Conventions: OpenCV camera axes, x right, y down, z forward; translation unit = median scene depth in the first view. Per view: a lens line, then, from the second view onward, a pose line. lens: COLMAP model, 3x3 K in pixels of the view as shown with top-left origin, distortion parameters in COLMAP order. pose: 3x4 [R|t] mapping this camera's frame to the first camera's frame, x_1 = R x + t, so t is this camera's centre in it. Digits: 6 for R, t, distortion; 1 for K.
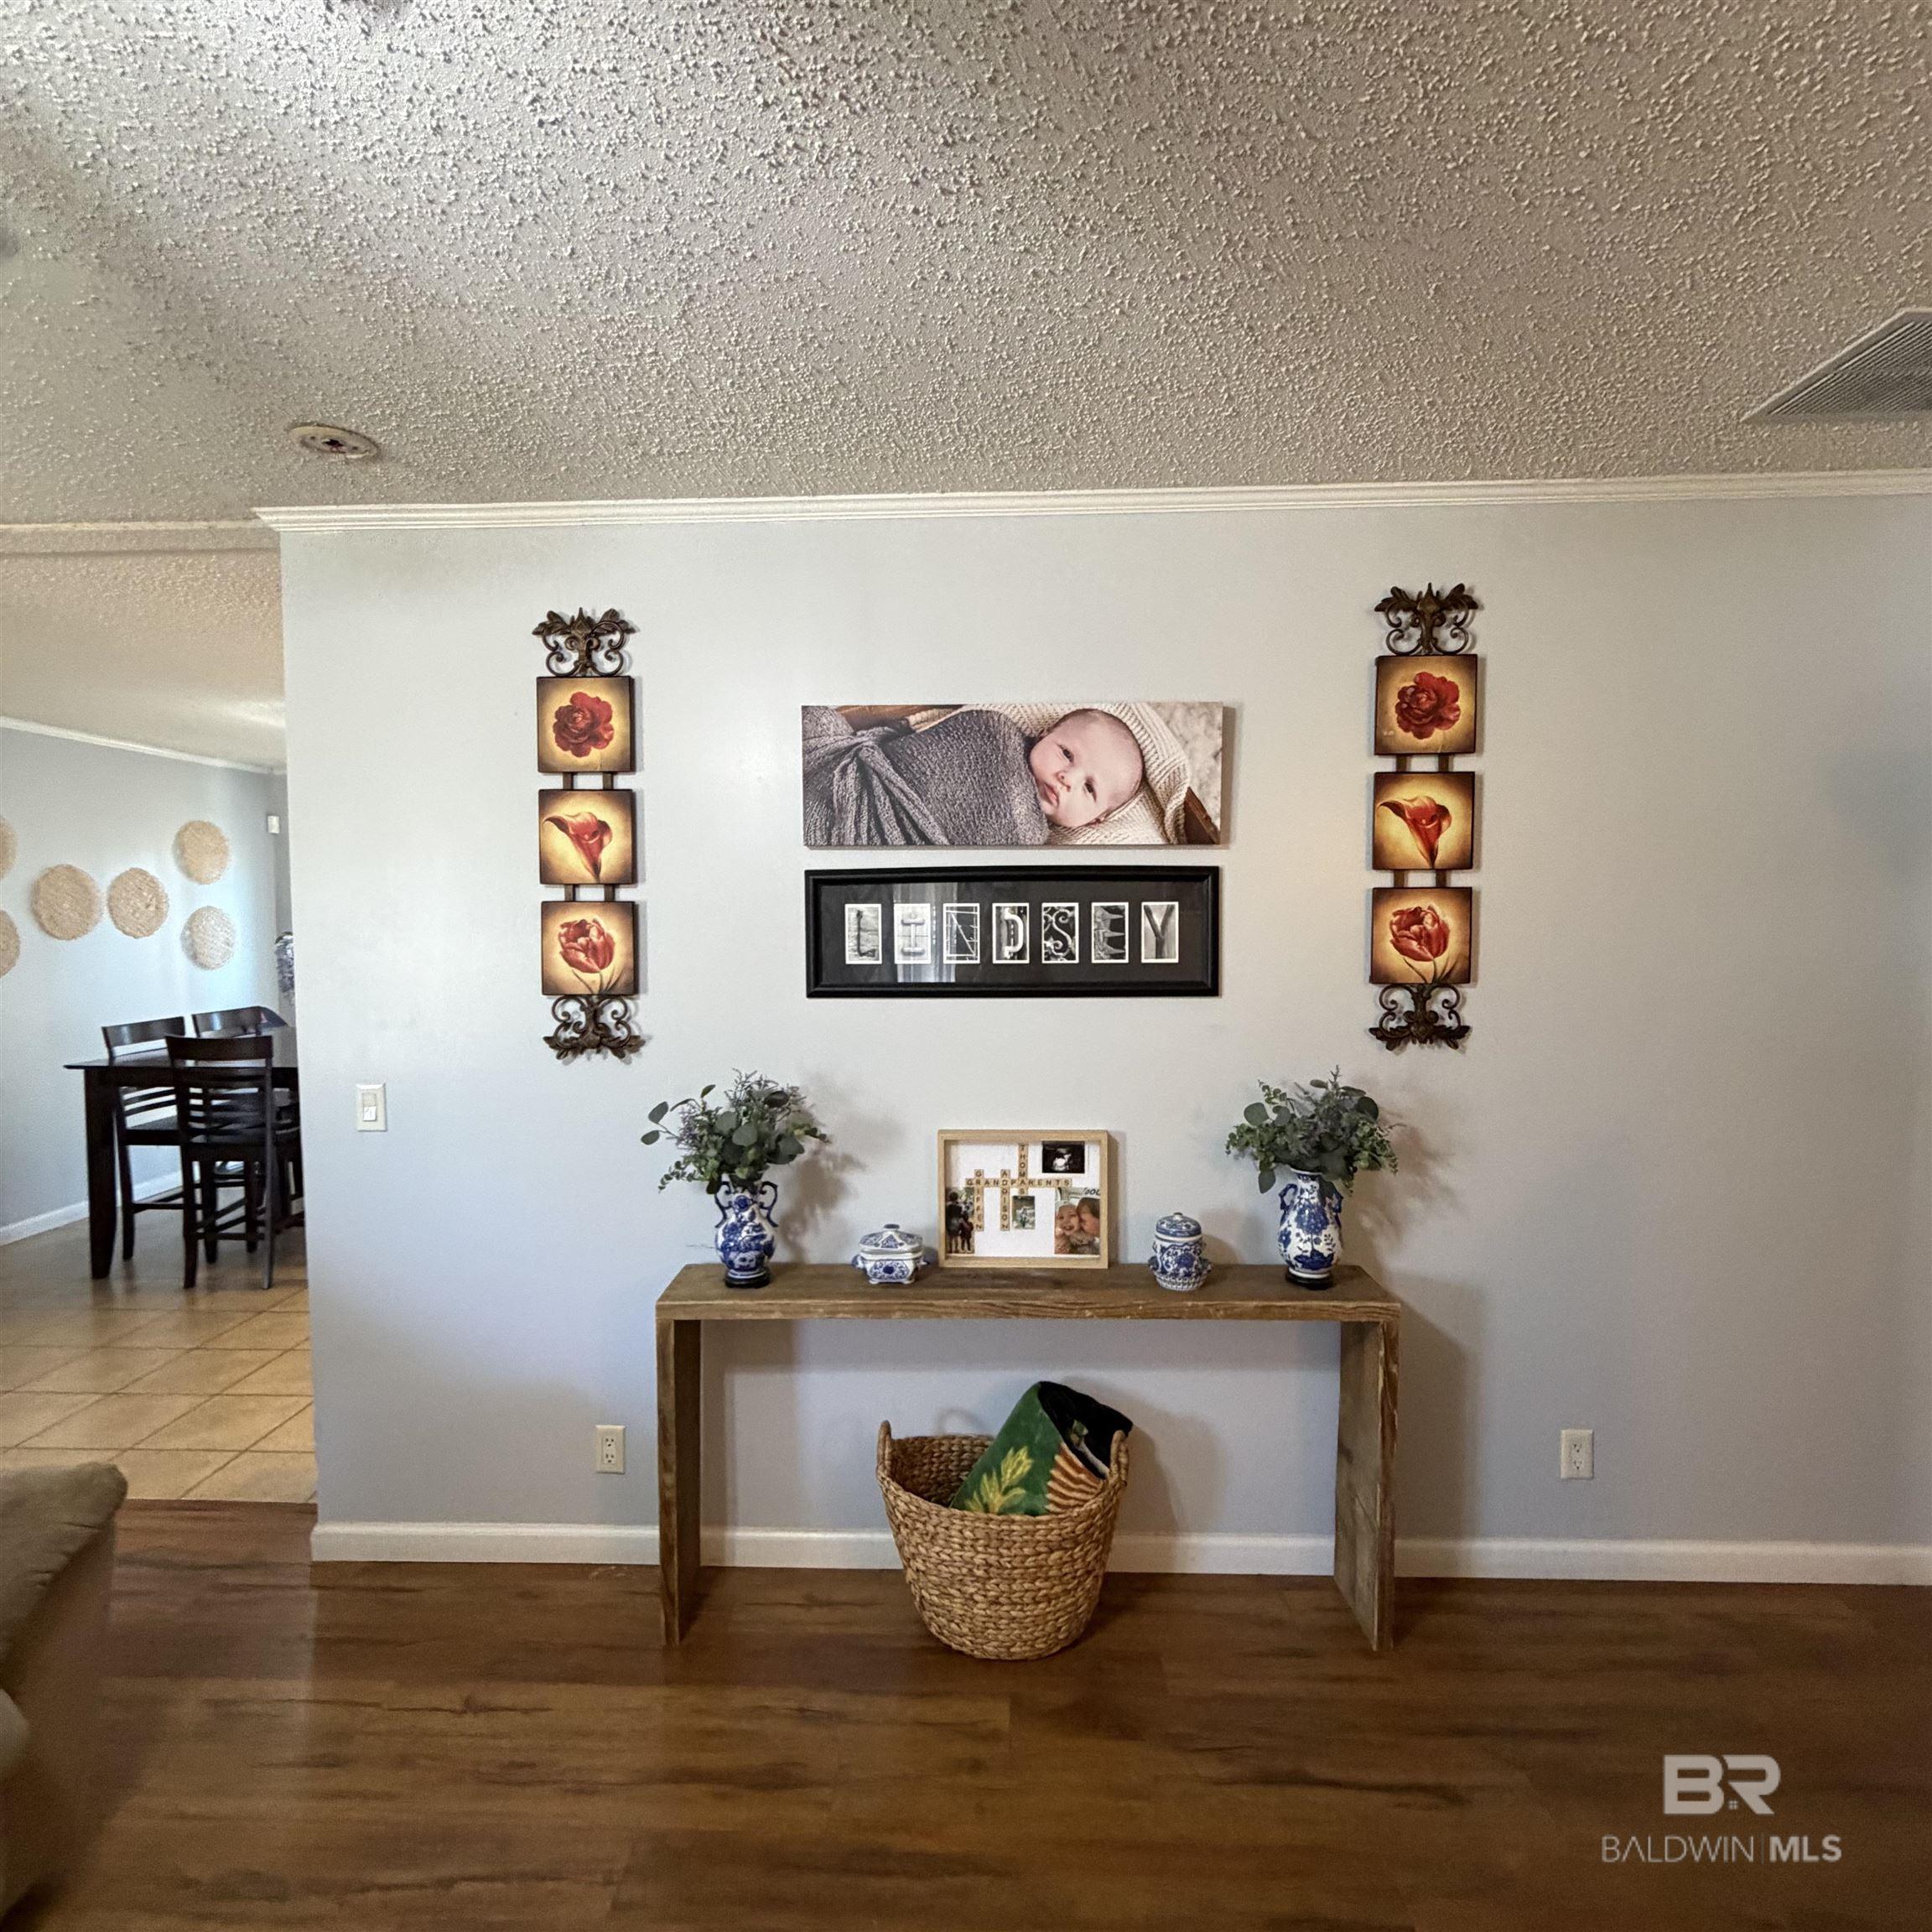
lens RADIAL K [[1032.9, 0, 964.9], [0, 1032.9, 960.8], [0, 0, 1]] dist [0.002561, 0.000900]
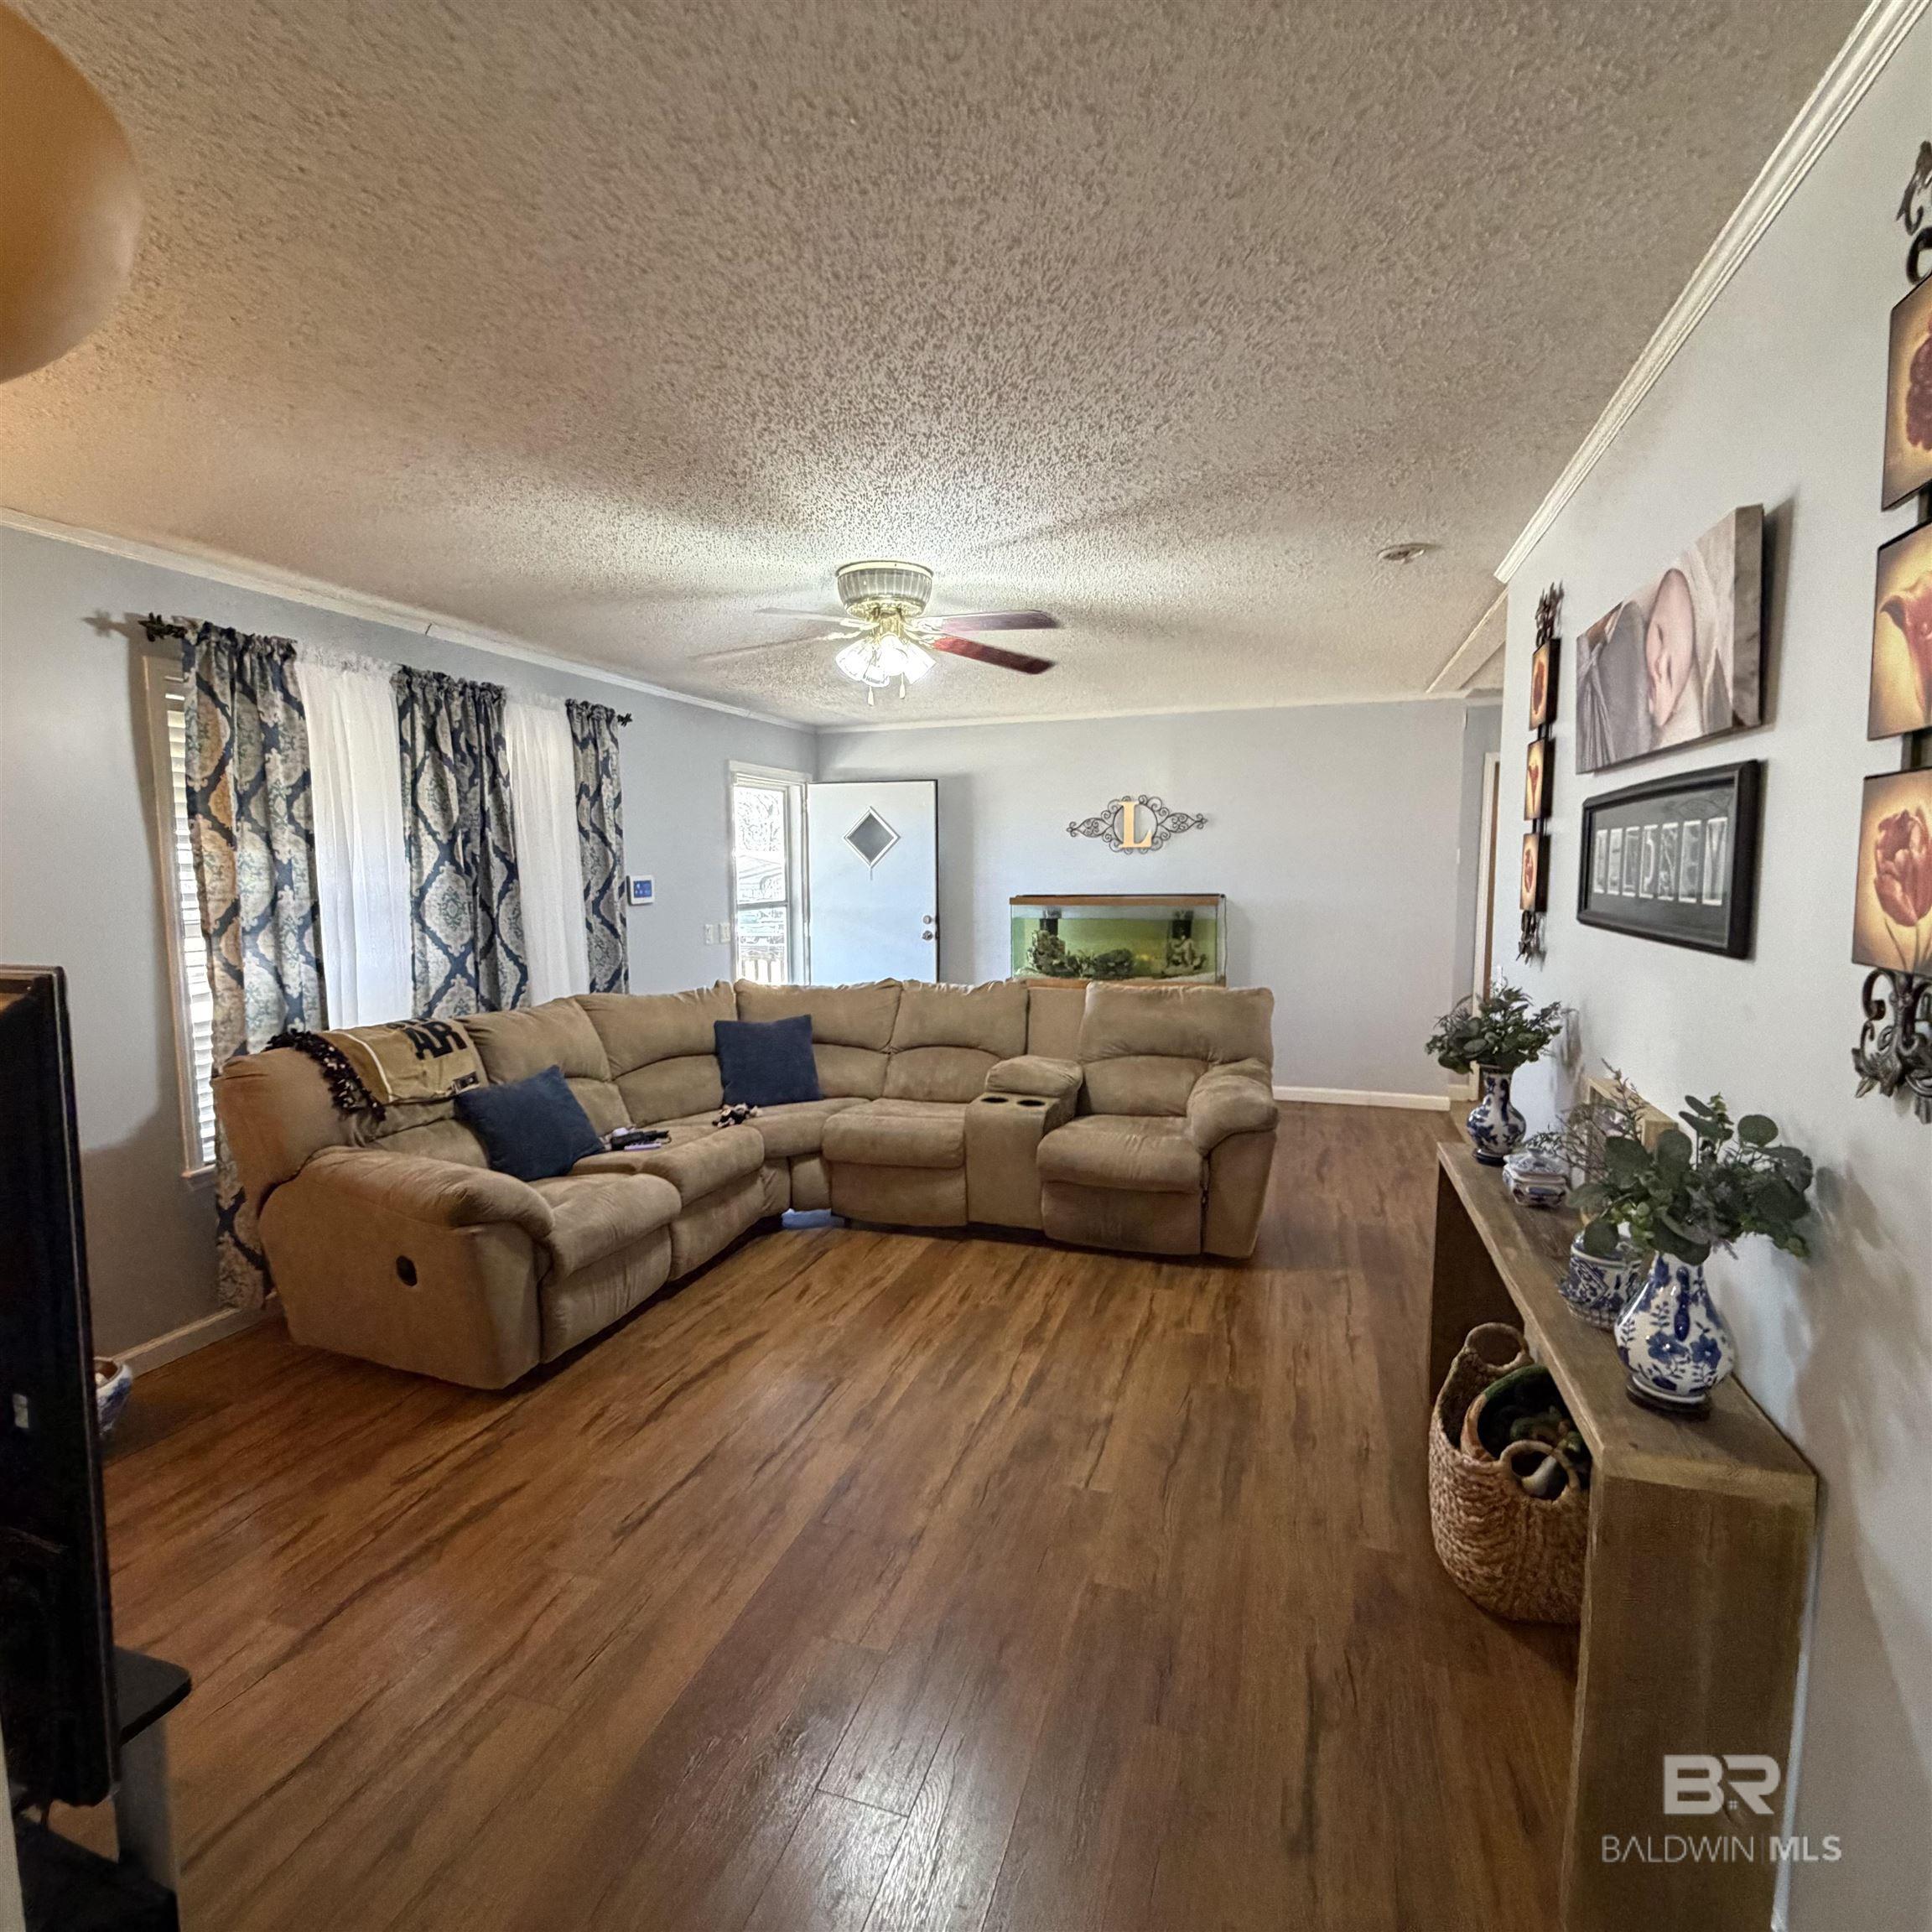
lens RADIAL K [[1032.9, 0, 961.9], [0, 1032.9, 960.8], [0, 0, 1]] dist [0.002561, 0.000900]
pose [[-0.275071, 0.100305, -0.956177, 1.030403], [-0.038270, 0.992612, 0.115137, -0.021877], [0.960662, 0.068264, -0.269200, 0.715845]]
